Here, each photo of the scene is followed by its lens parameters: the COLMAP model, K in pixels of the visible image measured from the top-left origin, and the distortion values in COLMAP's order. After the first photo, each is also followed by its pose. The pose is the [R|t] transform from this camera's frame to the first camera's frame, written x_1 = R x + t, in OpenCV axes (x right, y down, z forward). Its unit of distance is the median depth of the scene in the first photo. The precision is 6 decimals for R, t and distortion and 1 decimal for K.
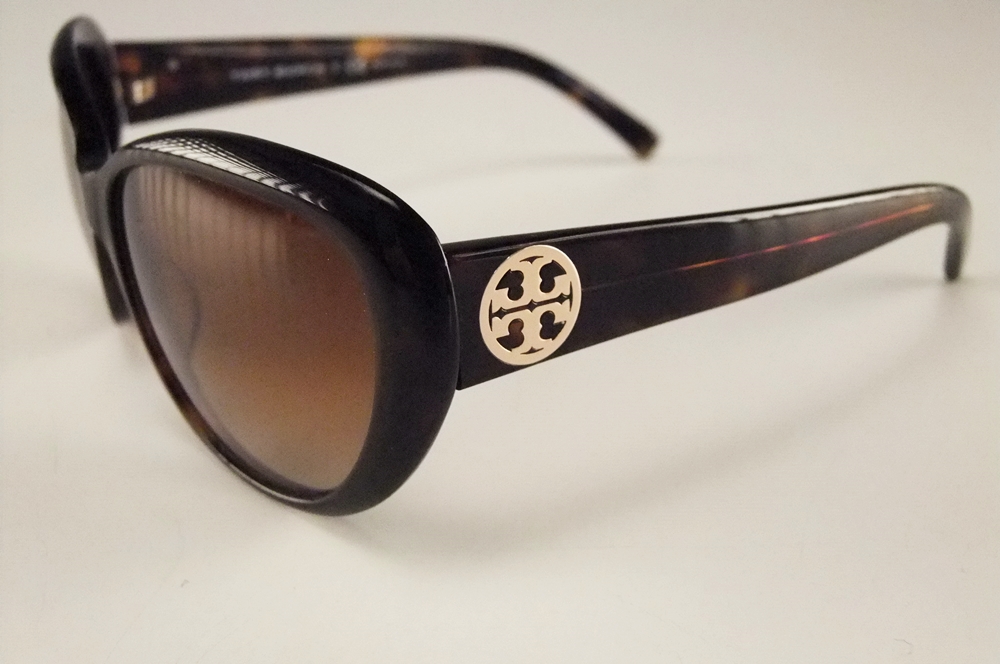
lens RADIAL K [[1206.8, 0, 500.2], [0, 1206.8, 332.9], [0, 0, 1]] dist [-0.041196, 0.000000]
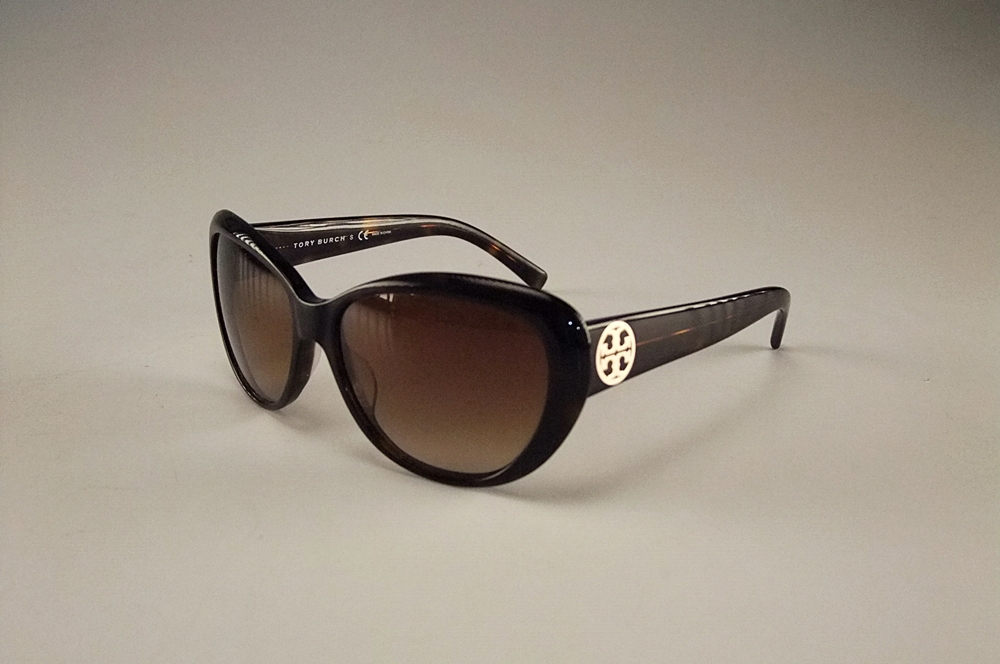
lens RADIAL K [[1206.8, 0, 502.2], [0, 1206.8, 334.7], [0, 0, 1]] dist [-0.041196, 0.000000]
pose [[0.970887, -0.057105, 0.232631, -0.592506], [0.086766, 0.989056, -0.119328, 0.161654], [-0.223271, 0.136038, 0.965217, -0.818494]]
